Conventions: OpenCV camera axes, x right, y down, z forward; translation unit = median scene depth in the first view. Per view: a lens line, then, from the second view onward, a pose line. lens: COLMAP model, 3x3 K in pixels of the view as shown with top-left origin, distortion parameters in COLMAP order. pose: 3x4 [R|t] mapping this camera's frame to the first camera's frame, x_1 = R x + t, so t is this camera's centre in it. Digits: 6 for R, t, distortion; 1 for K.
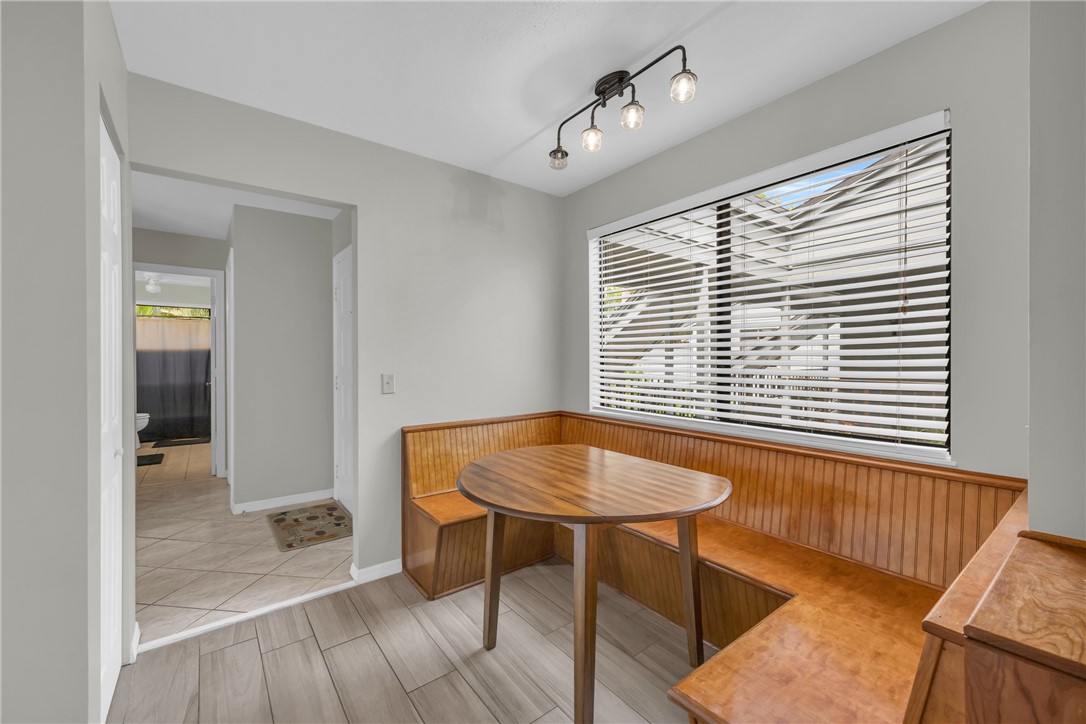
lens RADIAL K [[442.0, 0, 543.0], [0, 442.0, 359.1], [0, 0, 1]] dist [-0.000100, 0.000000]
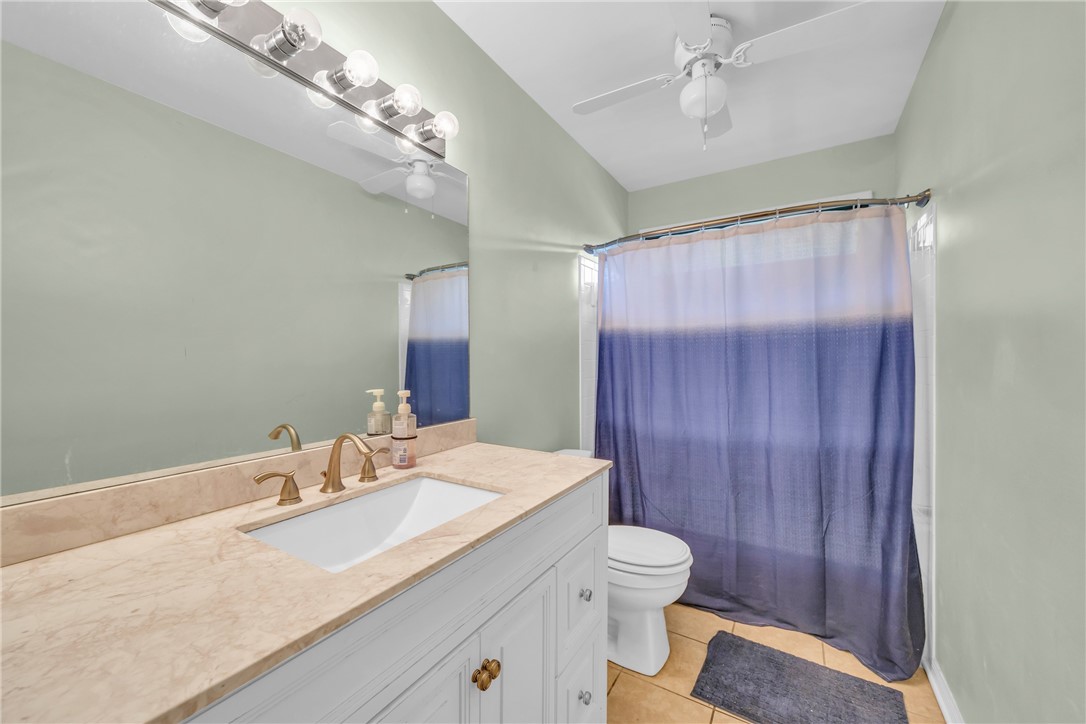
lens RADIAL K [[414.0, 0, 543.0], [0, 414.0, 359.4], [0, 0, 1]] dist [-0.000462, 0.000008]
pose [[0.364841, 0.001593, -0.931069, -0.612302], [0.000798, 0.999998, 0.002024, -0.000741], [0.931070, -0.001482, 0.364839, 0.735932]]
